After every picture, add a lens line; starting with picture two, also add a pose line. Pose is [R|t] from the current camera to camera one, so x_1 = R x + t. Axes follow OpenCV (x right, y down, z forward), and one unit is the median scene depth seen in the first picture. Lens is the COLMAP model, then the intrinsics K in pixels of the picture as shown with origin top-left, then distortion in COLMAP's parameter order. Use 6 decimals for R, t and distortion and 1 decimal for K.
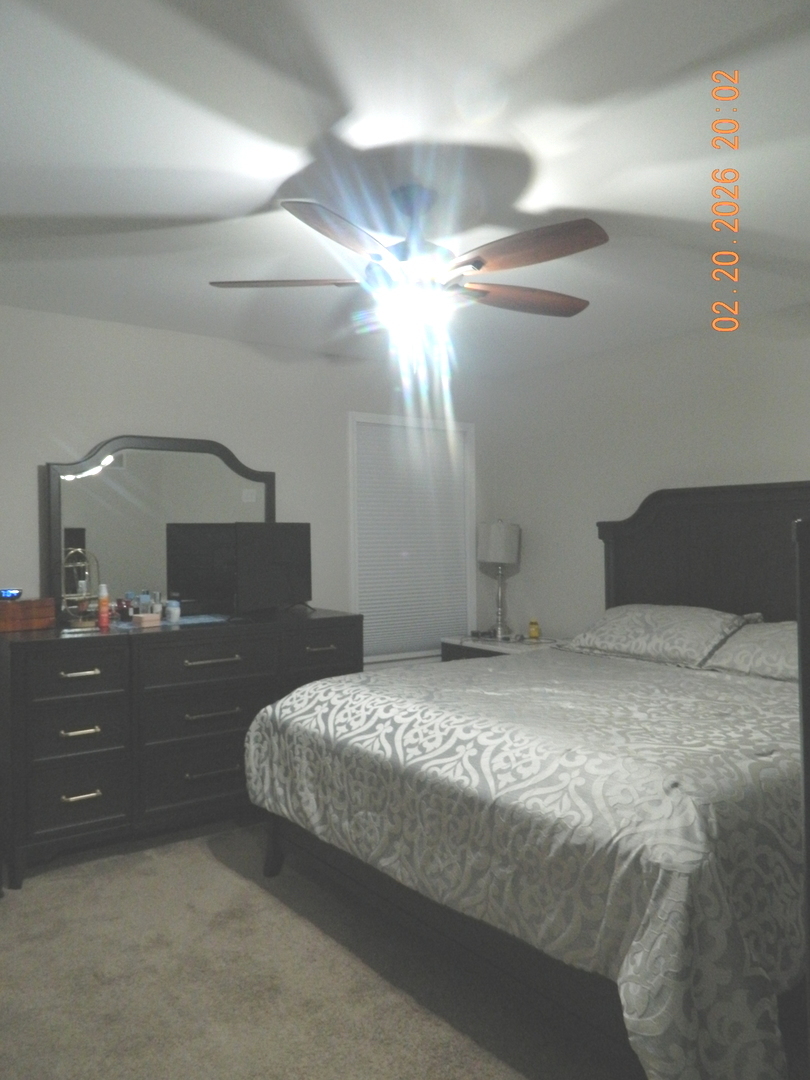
lens RADIAL K [[799.0, 0, 405.0], [0, 799.0, 540.0], [0, 0, 1]] dist [0.002936, -0.011105]
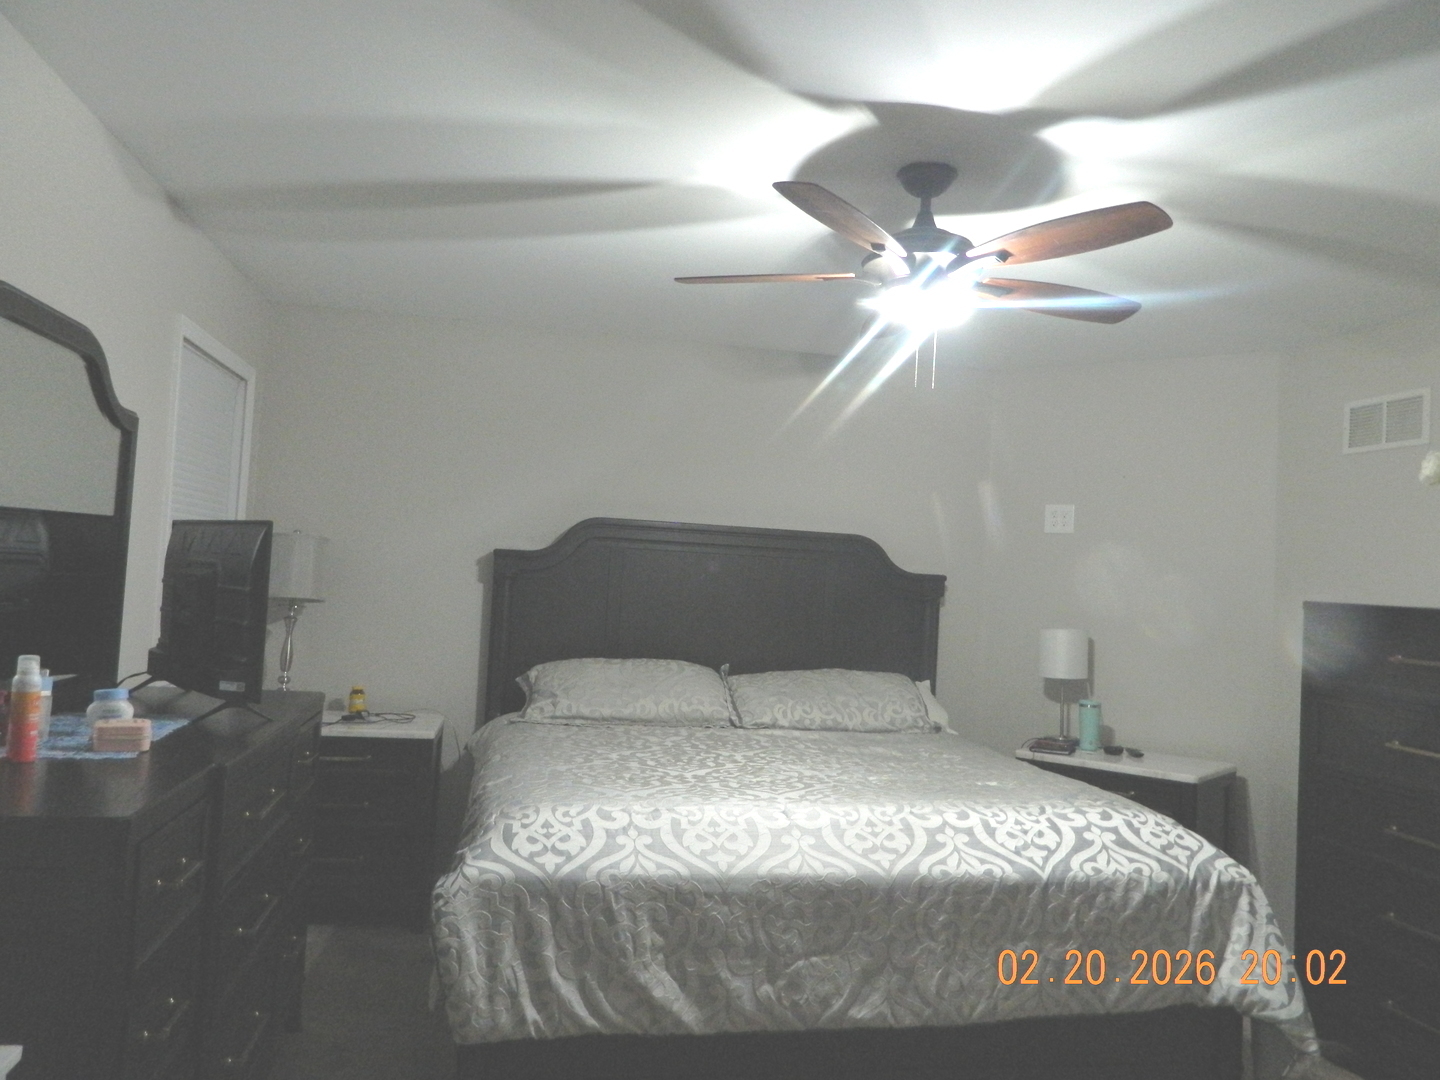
lens RADIAL K [[1052.7, 0, 720.0], [0, 1052.7, 540.0], [0, 0, 1]] dist [0.046011, -0.001022]
pose [[0.449945, 0.068920, 0.890393, -0.837455], [-0.054133, 0.997289, -0.049839, 0.009023], [-0.891414, -0.025774, 0.452456, 0.551081]]
